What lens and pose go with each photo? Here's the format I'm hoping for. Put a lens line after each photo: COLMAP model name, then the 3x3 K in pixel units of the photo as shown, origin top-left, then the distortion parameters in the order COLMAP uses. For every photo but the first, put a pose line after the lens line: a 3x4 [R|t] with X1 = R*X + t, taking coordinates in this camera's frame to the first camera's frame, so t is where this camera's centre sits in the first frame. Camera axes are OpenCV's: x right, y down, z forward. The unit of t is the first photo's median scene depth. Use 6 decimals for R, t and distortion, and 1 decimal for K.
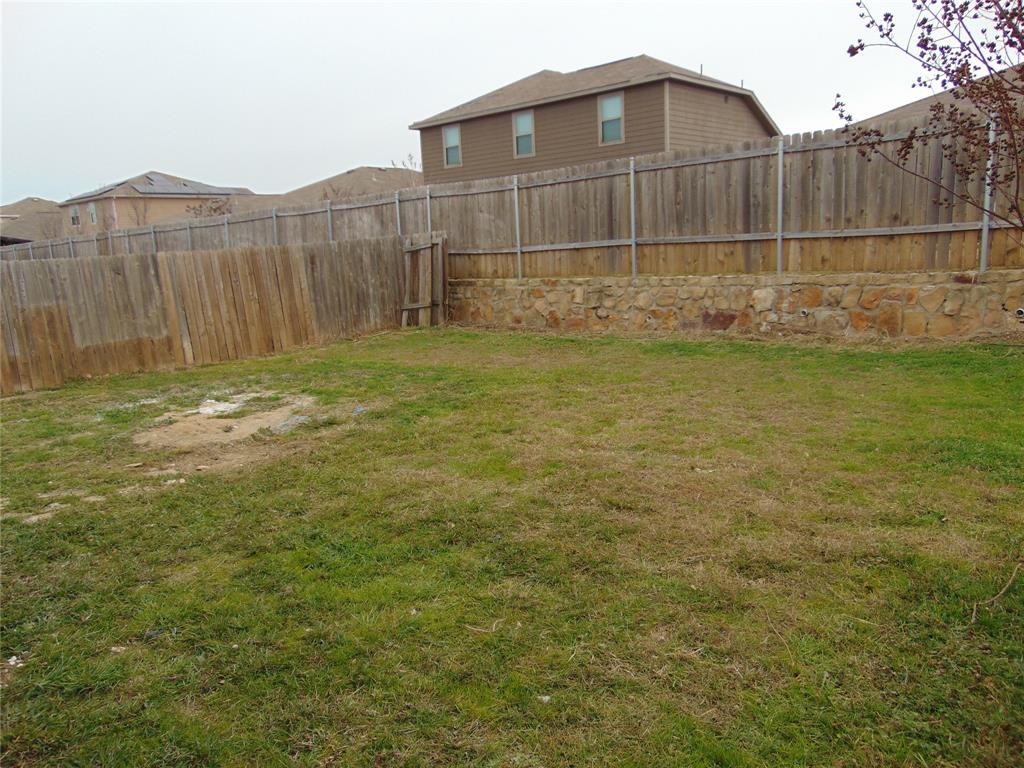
lens RADIAL K [[773.0, 0, 508.9], [0, 773.0, 377.1], [0, 0, 1]] dist [-0.034575, 0.084186]
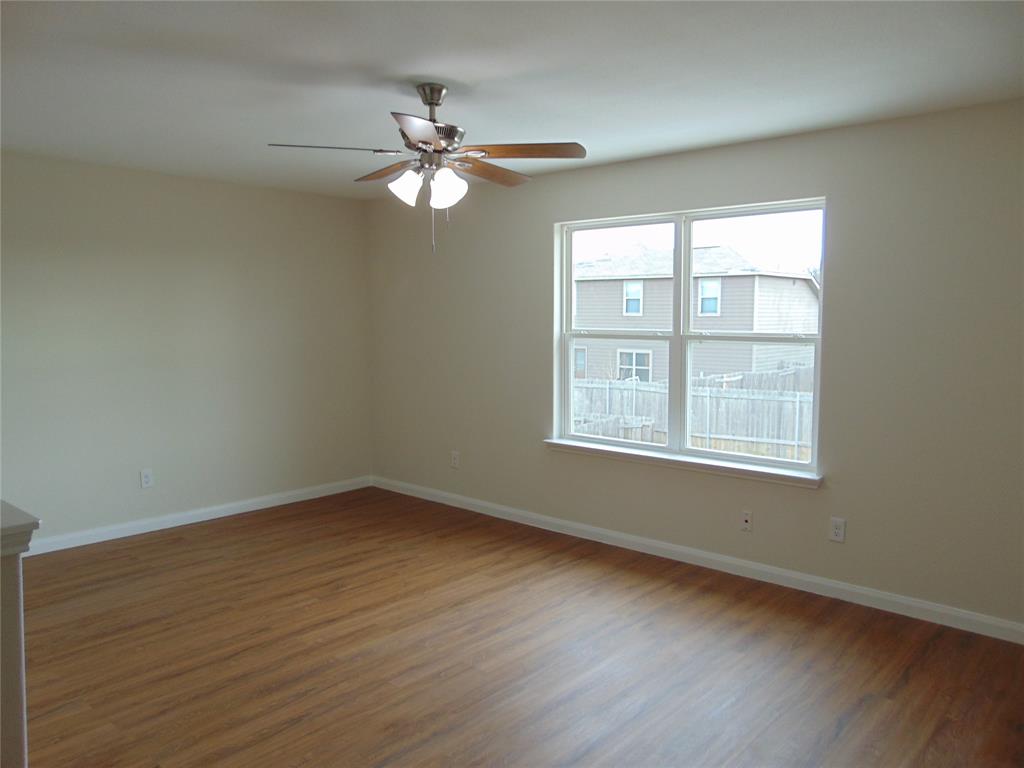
lens RADIAL K [[773.0, 0, 508.9], [0, 773.0, 377.1], [0, 0, 1]] dist [-0.034575, 0.084186]
pose [[0.998704, 0.048752, 0.014627, -0.433442], [-0.047220, 0.994707, -0.091262, -0.131445], [-0.018999, 0.090454, 0.995719, -0.548737]]
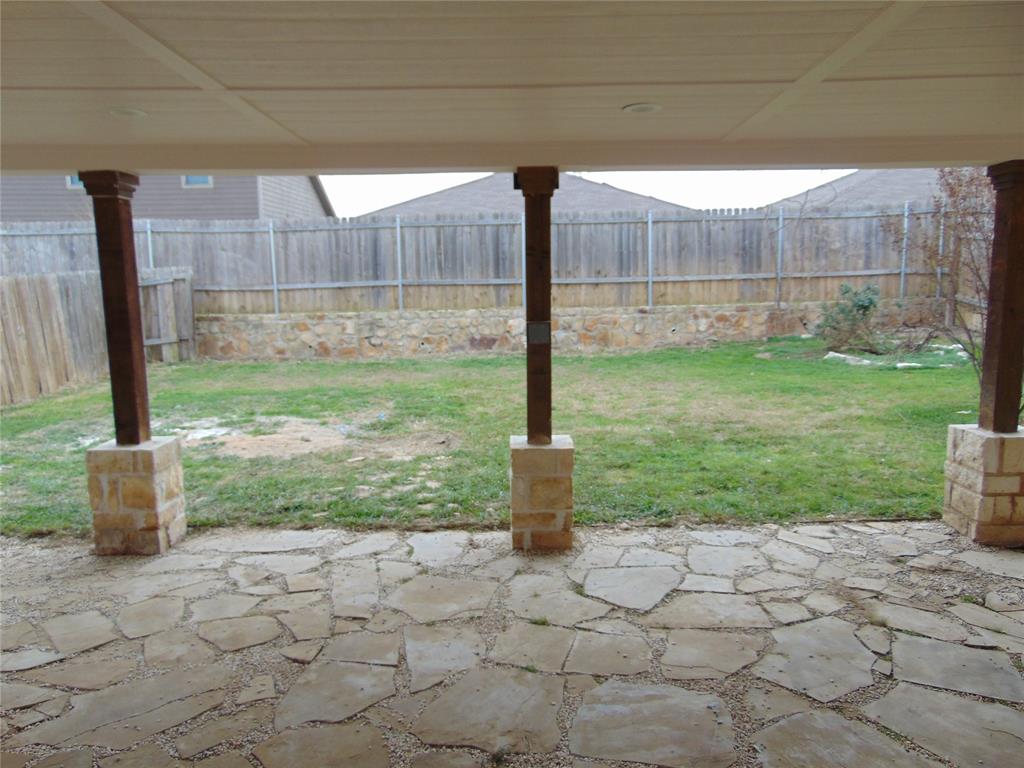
lens RADIAL K [[773.0, 0, 508.9], [0, 773.0, 377.1], [0, 0, 1]] dist [-0.034575, 0.084186]
pose [[0.737182, -0.052036, 0.673688, -0.515082], [0.092730, 0.995388, -0.024586, 0.019134], [-0.669301, 0.080596, 0.738607, -0.011132]]
